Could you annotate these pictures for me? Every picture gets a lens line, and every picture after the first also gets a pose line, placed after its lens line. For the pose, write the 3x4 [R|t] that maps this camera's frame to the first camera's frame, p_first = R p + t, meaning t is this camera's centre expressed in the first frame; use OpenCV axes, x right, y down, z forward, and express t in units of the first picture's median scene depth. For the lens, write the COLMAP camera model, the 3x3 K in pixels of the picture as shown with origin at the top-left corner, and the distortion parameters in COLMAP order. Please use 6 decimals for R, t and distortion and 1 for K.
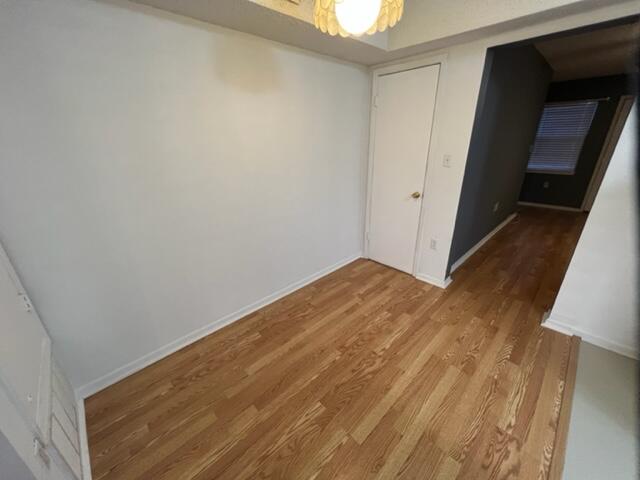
lens RADIAL K [[256.2, 0, 320.0], [0, 256.2, 240.0], [0, 0, 1]] dist [0.000007, 0.000184]
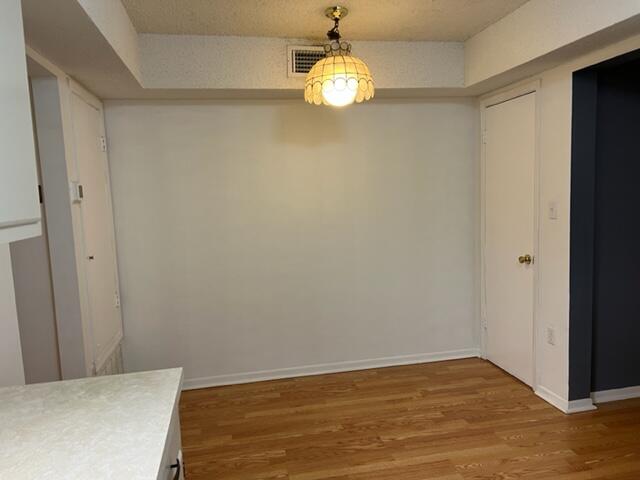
lens RADIAL K [[482.6, 0, 320.0], [0, 482.6, 240.0], [0, 0, 1]] dist [0.015500, 0.001261]
pose [[0.838313, 0.036182, -0.543988, 0.748580], [-0.174347, 0.963191, -0.204613, 0.163499], [0.516560, 0.266373, 0.813763, -0.421239]]
